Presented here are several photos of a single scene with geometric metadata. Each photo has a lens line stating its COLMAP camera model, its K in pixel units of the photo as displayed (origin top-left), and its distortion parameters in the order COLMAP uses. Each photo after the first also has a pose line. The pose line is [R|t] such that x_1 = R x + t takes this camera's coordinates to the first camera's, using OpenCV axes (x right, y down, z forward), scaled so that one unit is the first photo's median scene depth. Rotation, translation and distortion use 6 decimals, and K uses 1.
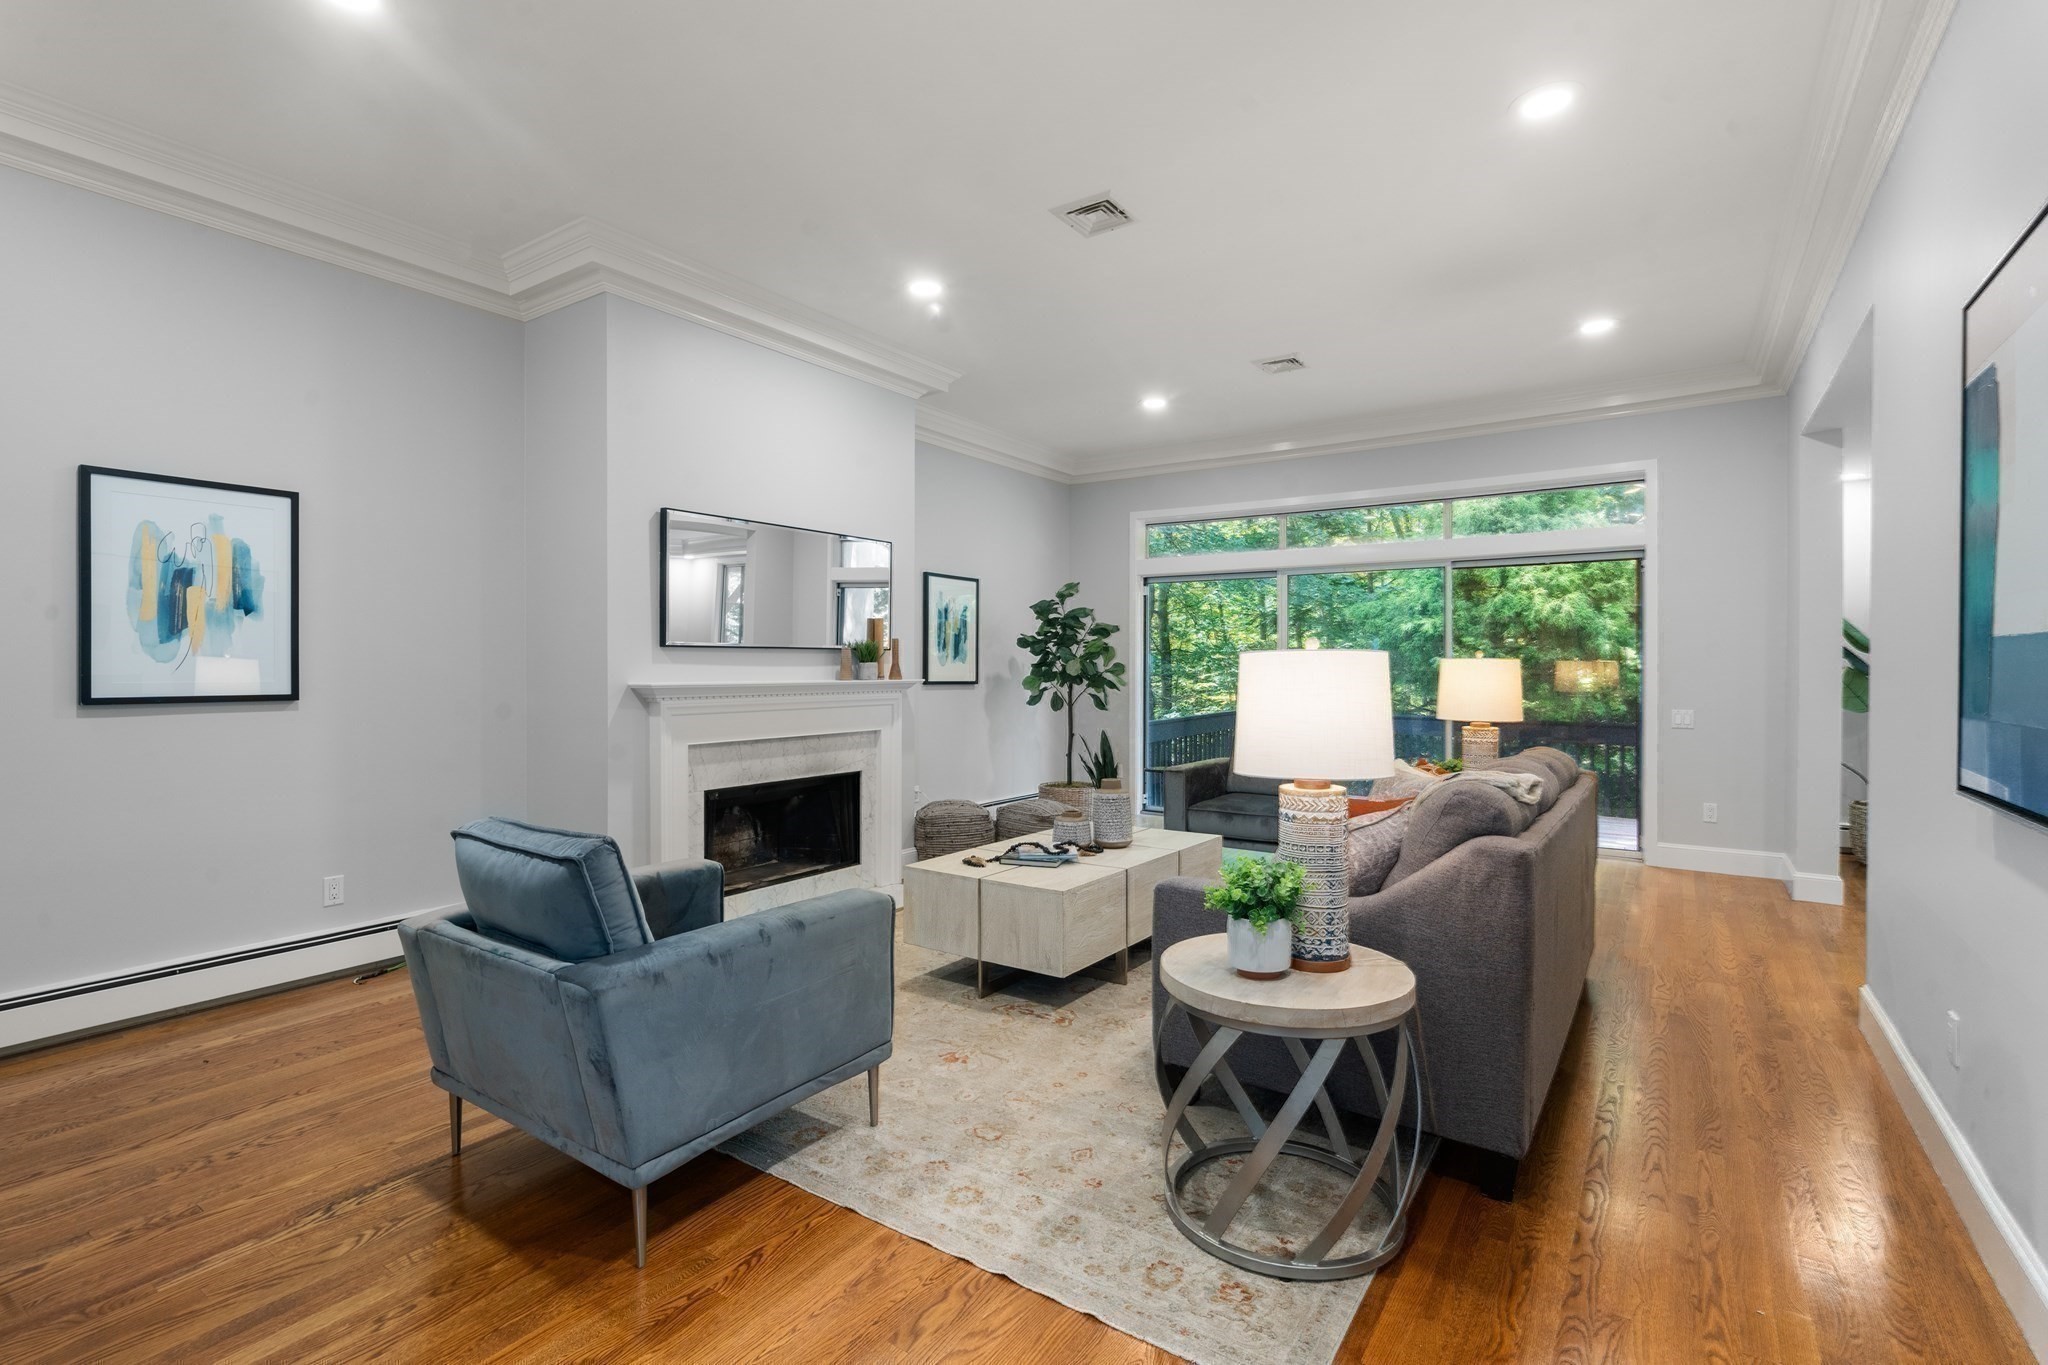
lens RADIAL K [[941.6, 0, 1020.7], [0, 941.6, 676.3], [0, 0, 1]] dist [-0.001814, -0.000140]
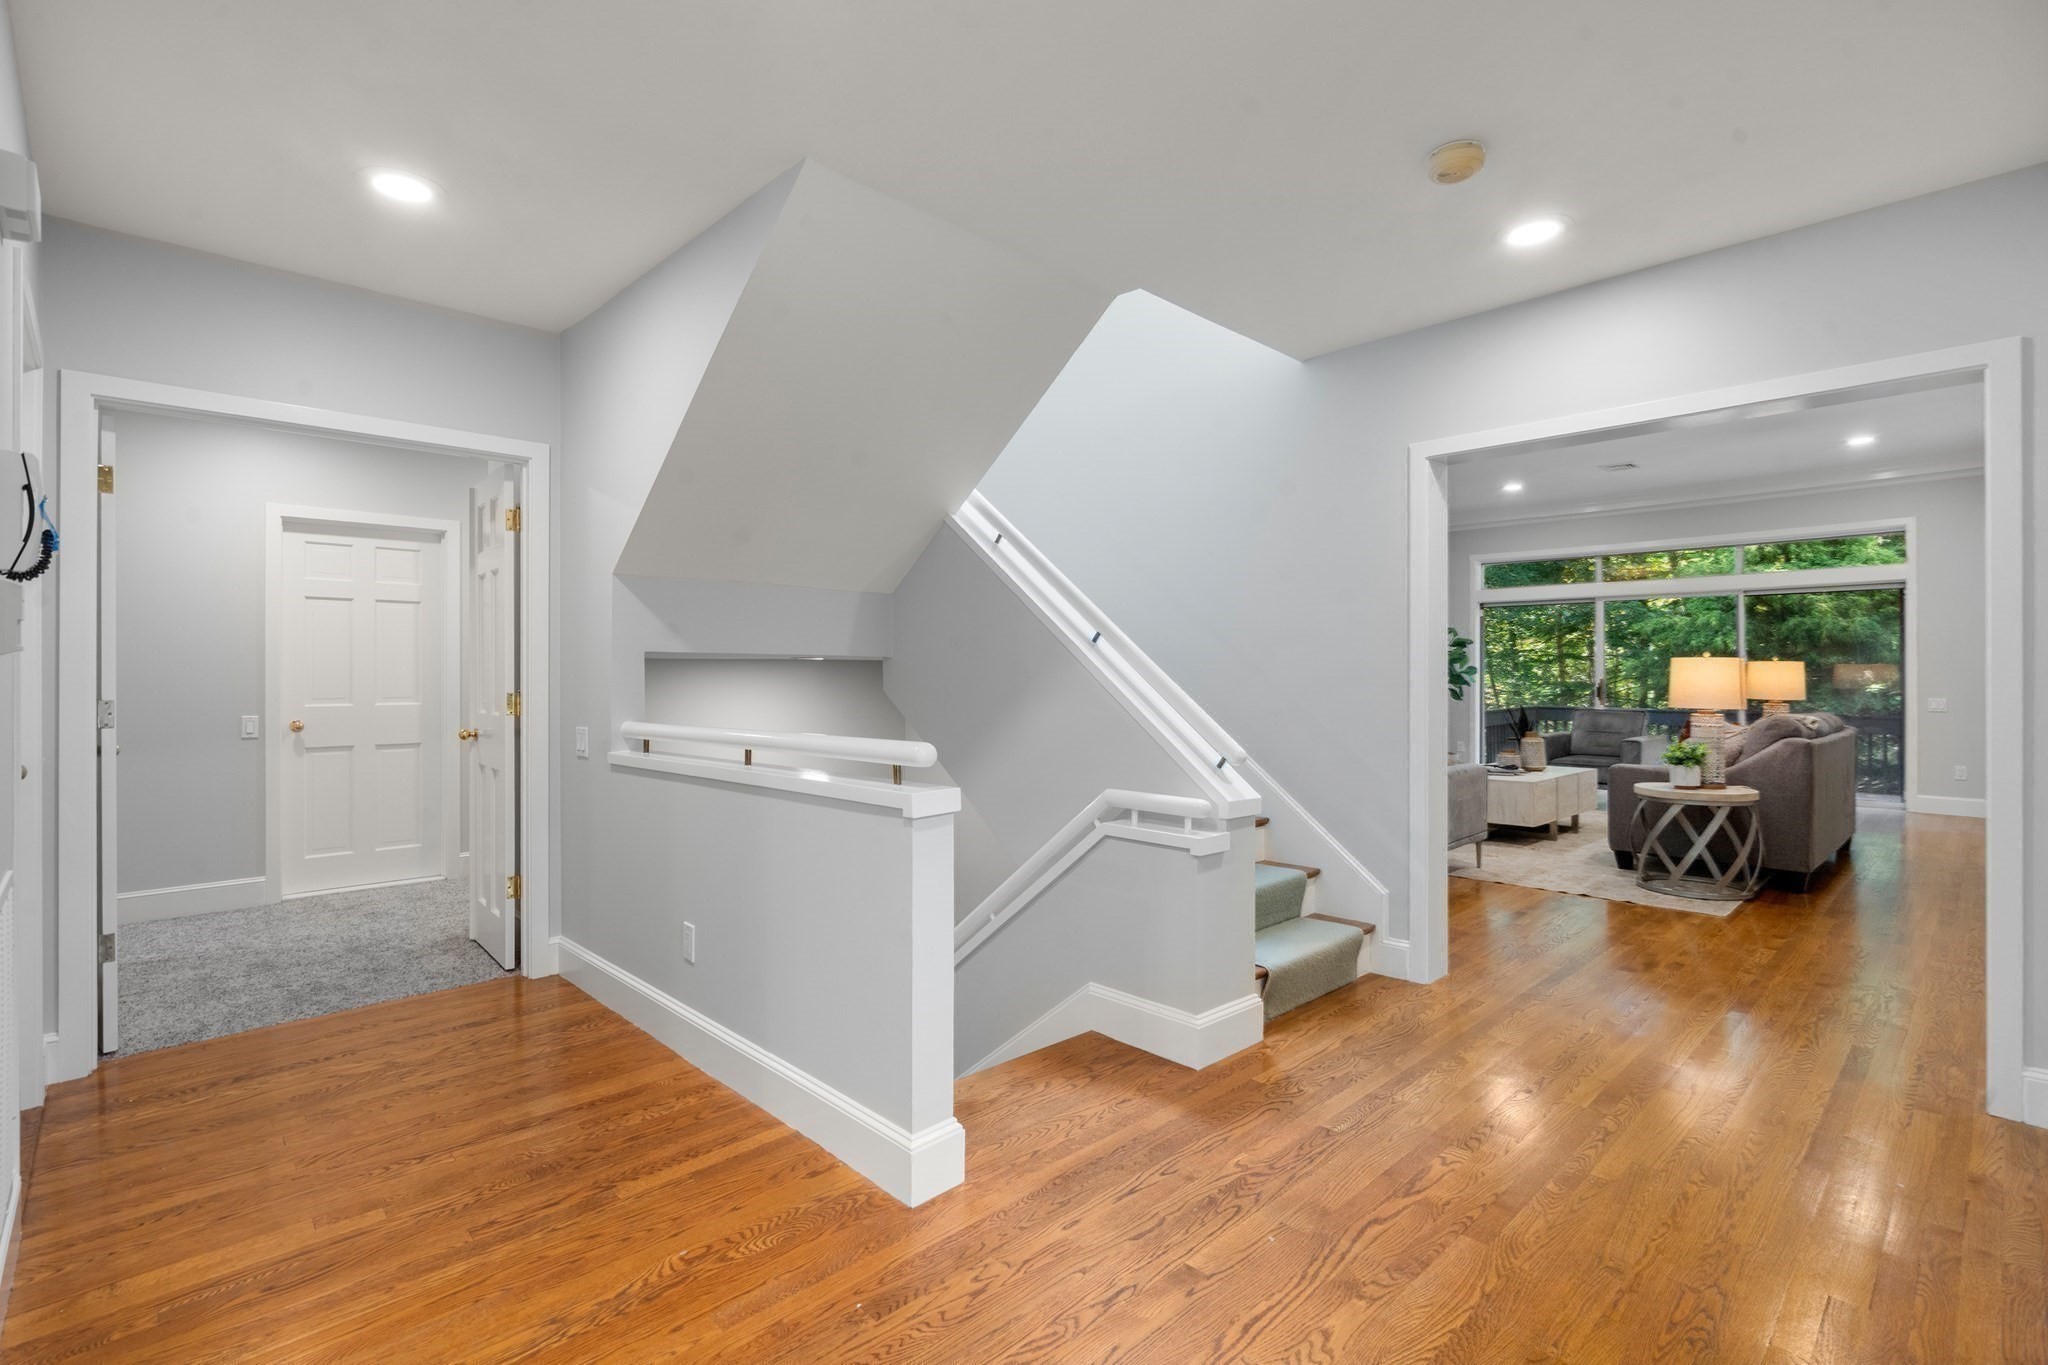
lens RADIAL K [[941.6, 0, 1025.5], [0, 941.6, 674.4], [0, 0, 1]] dist [-0.001814, -0.000140]
pose [[0.980134, -0.001117, -0.198331, -0.853603], [-0.001225, 0.999931, -0.011684, 0.045971], [0.198331, 0.011695, 0.980065, -1.572802]]
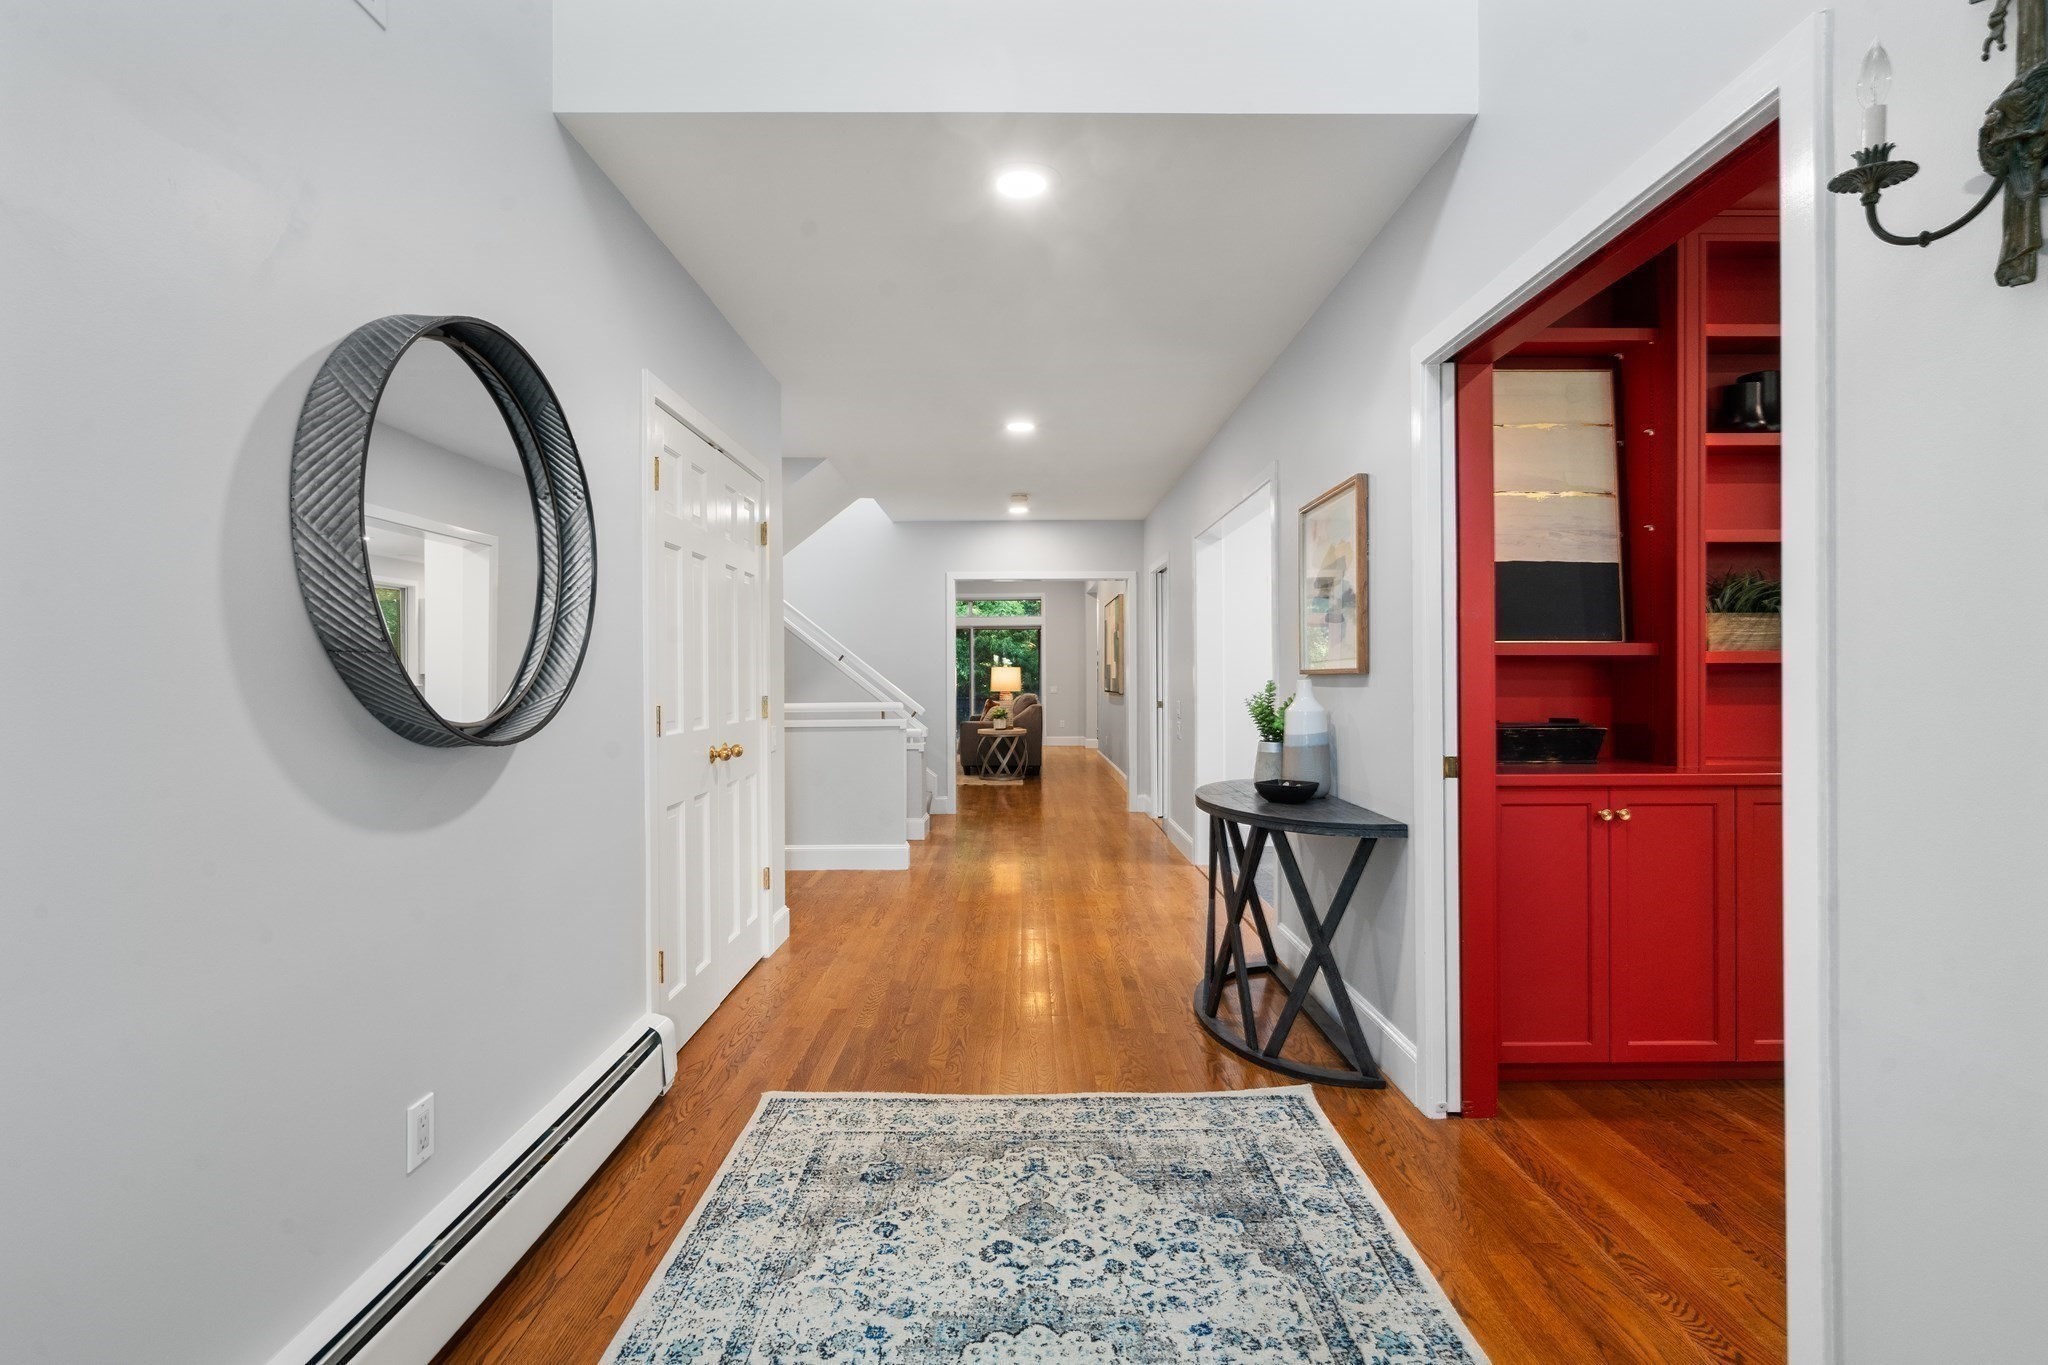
lens RADIAL K [[941.6, 0, 1024.7], [0, 941.6, 677.8], [0, 0, 1]] dist [-0.001814, -0.000140]
pose [[0.825471, -0.004470, 0.564427, -2.259951], [0.005927, 0.999982, -0.000748, 0.039471], [-0.564414, 0.003963, 0.825483, -2.946092]]
